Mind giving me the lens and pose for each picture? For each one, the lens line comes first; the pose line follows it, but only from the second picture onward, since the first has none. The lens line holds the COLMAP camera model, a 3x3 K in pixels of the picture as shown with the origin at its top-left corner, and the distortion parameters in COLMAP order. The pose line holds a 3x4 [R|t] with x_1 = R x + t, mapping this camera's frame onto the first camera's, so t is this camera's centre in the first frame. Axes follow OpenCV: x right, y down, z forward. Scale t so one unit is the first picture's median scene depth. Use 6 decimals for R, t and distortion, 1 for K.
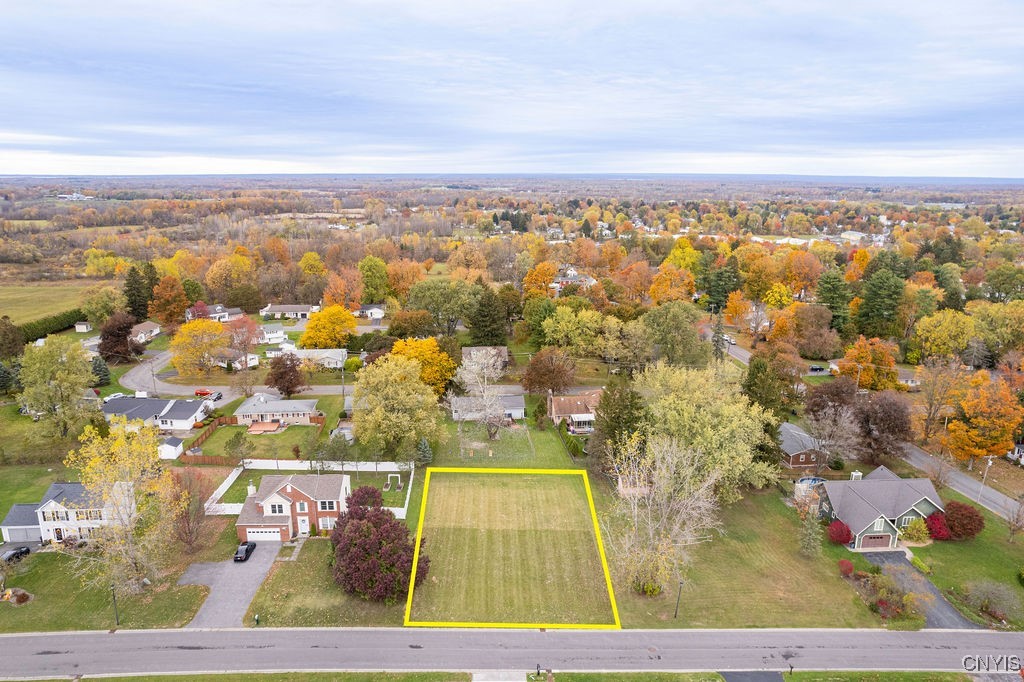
lens RADIAL K [[669.8, 0, 512.5], [0, 669.8, 348.9], [0, 0, 1]] dist [-0.071766, 0.069579]
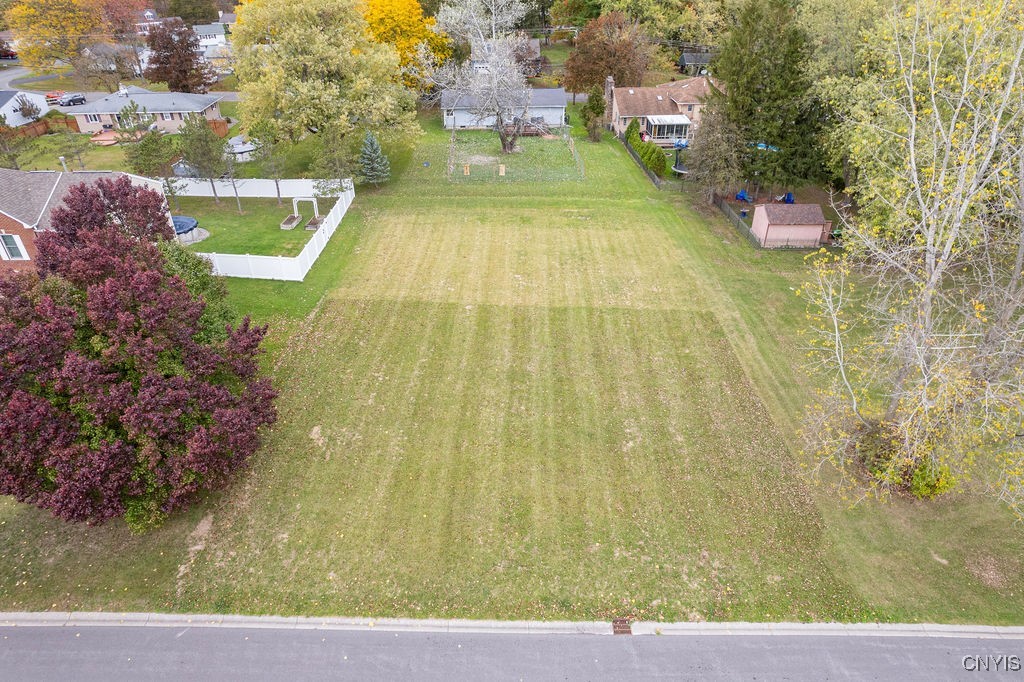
lens RADIAL K [[653.0, 0, 514.3], [0, 653.0, 344.5], [0, 0, 1]] dist [-0.070080, 0.064529]
pose [[0.998616, 0.016153, -0.050047, 0.006982], [0.000298, 0.949905, 0.312538, 0.158762], [0.052588, -0.312120, 0.948586, 0.576644]]
